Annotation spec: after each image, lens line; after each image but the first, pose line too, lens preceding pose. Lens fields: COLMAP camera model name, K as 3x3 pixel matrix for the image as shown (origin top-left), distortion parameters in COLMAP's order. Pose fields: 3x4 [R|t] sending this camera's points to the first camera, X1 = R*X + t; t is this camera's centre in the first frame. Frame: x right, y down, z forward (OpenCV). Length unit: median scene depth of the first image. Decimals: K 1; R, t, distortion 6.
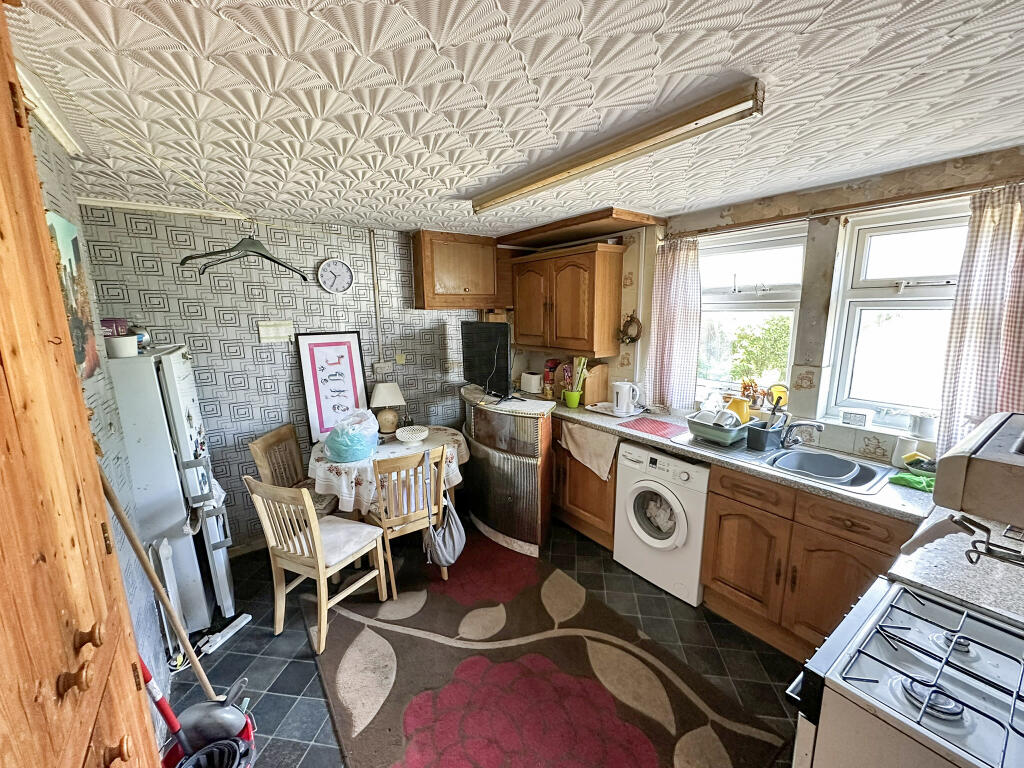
lens RADIAL K [[411.3, 0, 511.9], [0, 411.3, 388.2], [0, 0, 1]] dist [0.001122, 0.000303]
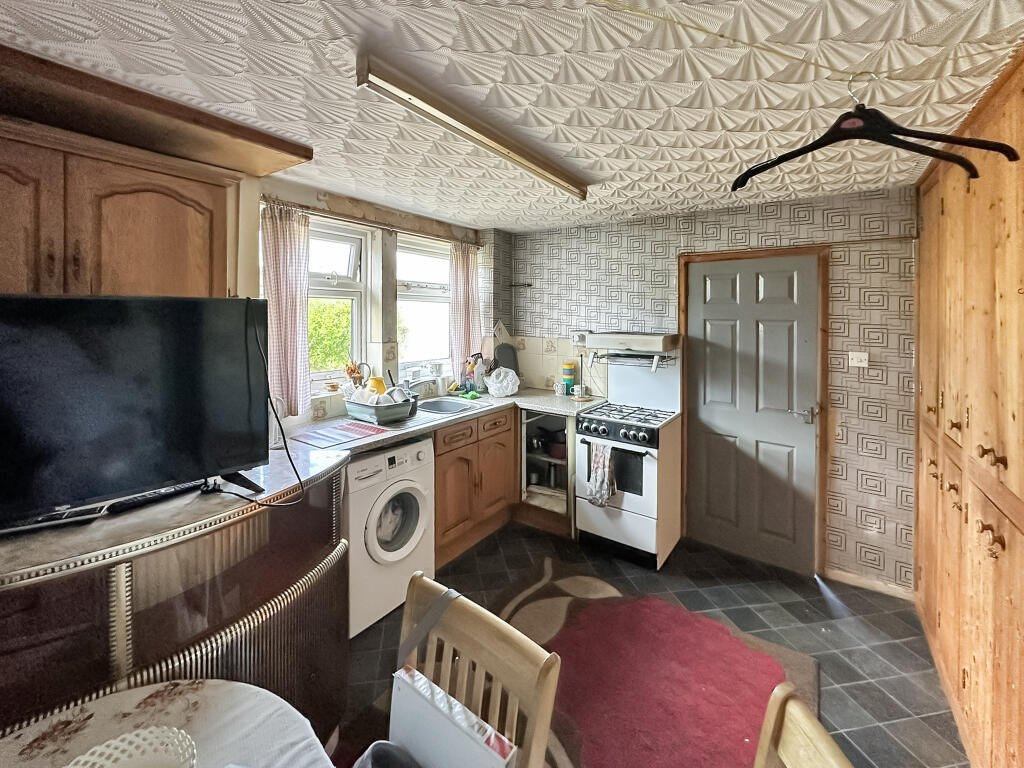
lens RADIAL K [[411.3, 0, 522.5], [0, 411.3, 319.2], [0, 0, 1]] dist [0.001122, 0.000303]
pose [[-0.315158, -0.000010, 0.949039, -0.625008], [0.170910, 0.983650, 0.056766, -0.132133], [-0.933523, 0.180091, -0.310004, 1.034408]]
